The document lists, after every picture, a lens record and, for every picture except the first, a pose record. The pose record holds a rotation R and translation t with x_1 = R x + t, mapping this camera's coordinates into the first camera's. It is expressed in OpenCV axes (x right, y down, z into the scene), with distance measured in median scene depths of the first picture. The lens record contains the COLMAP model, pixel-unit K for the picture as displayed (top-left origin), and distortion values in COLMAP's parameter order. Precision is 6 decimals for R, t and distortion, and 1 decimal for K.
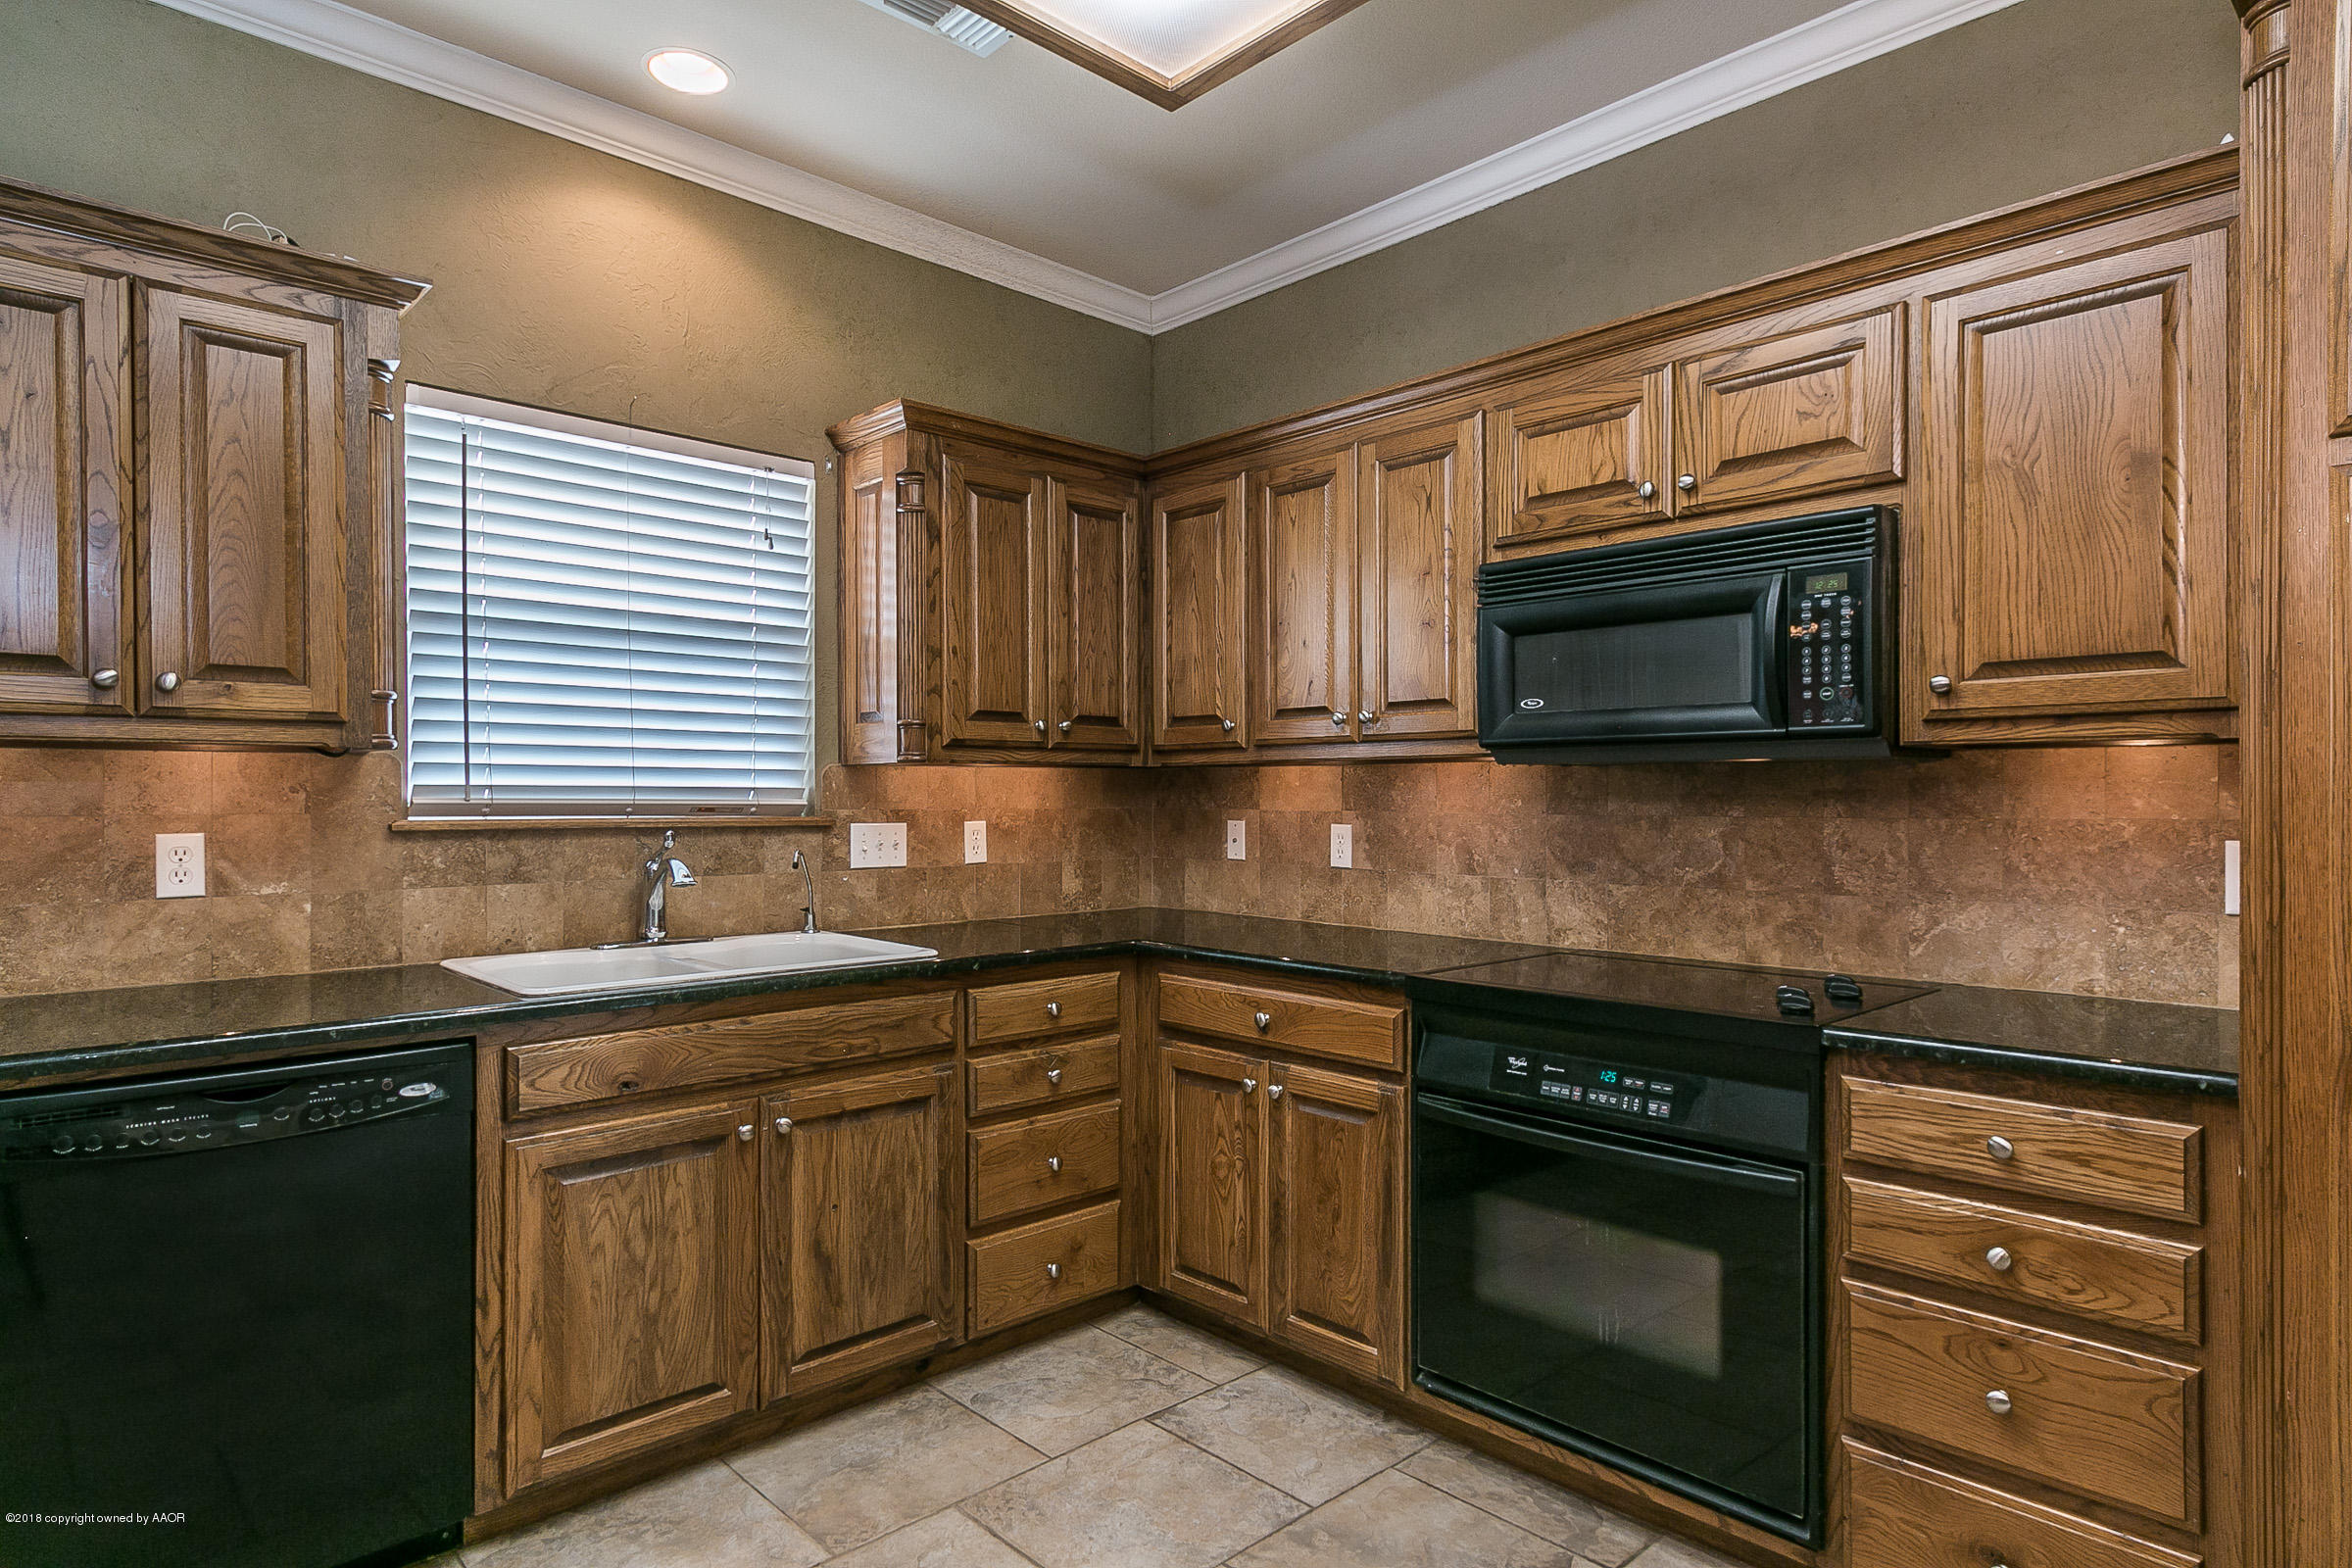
lens RADIAL K [[1256.5, 0, 1177.1], [0, 1256.5, 792.1], [0, 0, 1]] dist [0.019589, 0.001821]
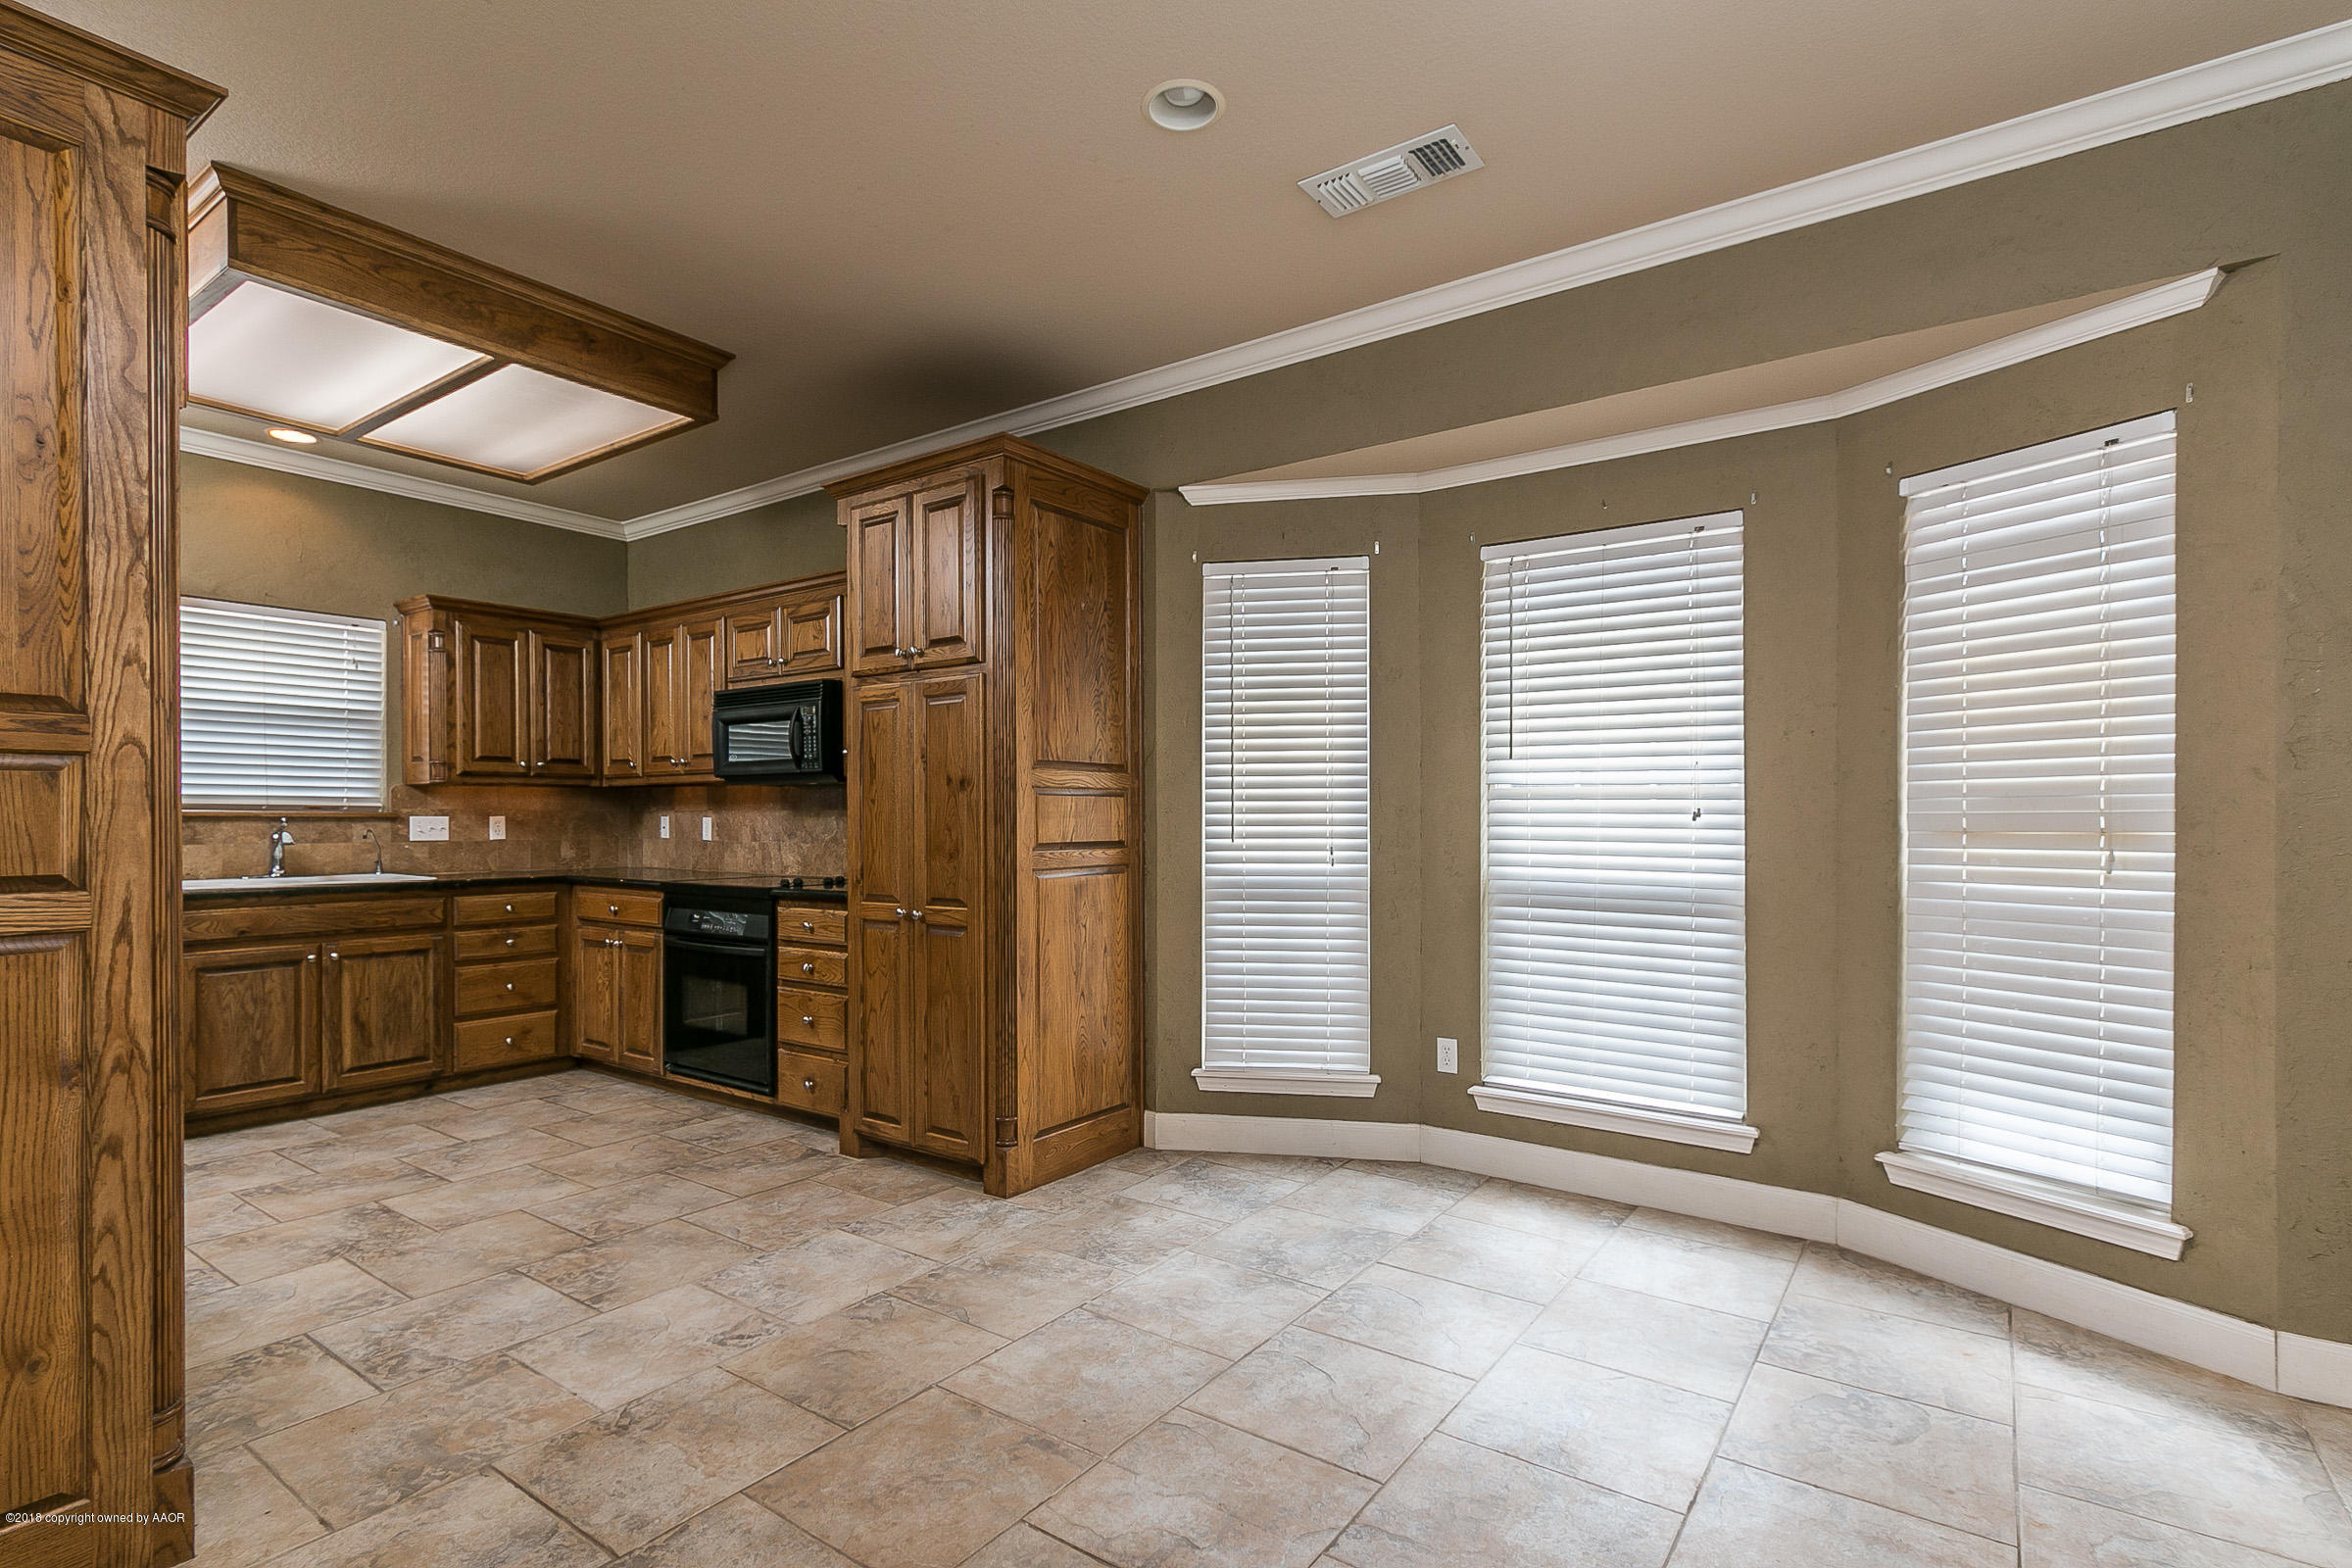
lens RADIAL K [[1127.6, 0, 1173.1], [0, 1127.6, 812.0], [0, 0, 1]] dist [0.016141, -0.000865]
pose [[0.984585, -0.000583, 0.174906, 0.613583], [0.001015, 0.999997, -0.002380, 0.026039], [-0.174904, 0.002520, 0.984582, -0.928557]]
